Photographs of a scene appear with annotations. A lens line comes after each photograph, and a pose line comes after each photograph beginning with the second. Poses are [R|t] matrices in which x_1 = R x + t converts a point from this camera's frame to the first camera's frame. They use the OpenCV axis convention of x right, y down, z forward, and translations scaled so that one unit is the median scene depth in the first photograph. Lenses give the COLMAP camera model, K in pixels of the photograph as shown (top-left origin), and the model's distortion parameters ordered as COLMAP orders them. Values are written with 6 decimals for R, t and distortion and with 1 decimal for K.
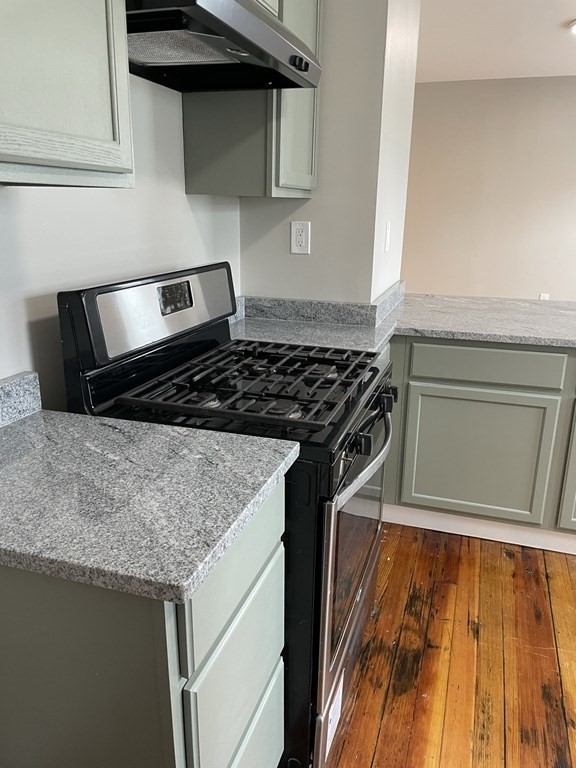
lens RADIAL K [[576.5, 0, 289.1], [0, 576.5, 382.1], [0, 0, 1]] dist [0.047360, -0.041533]
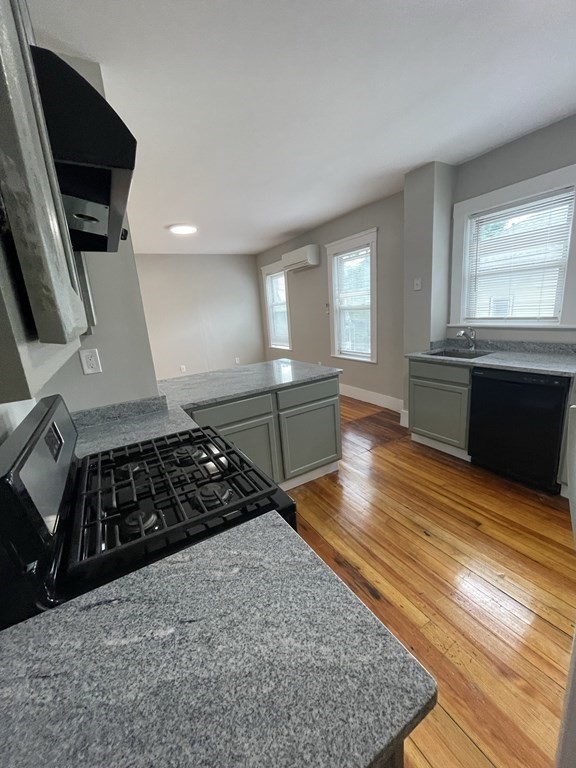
lens RADIAL K [[312.7, 0, 288.7], [0, 312.7, 383.4], [0, 0, 1]] dist [-0.000403, 0.000260]
pose [[0.652601, -0.240828, 0.718411, -0.385371], [0.302792, 0.952036, 0.044091, -0.184473], [-0.694571, 0.188755, 0.694221, 0.391627]]
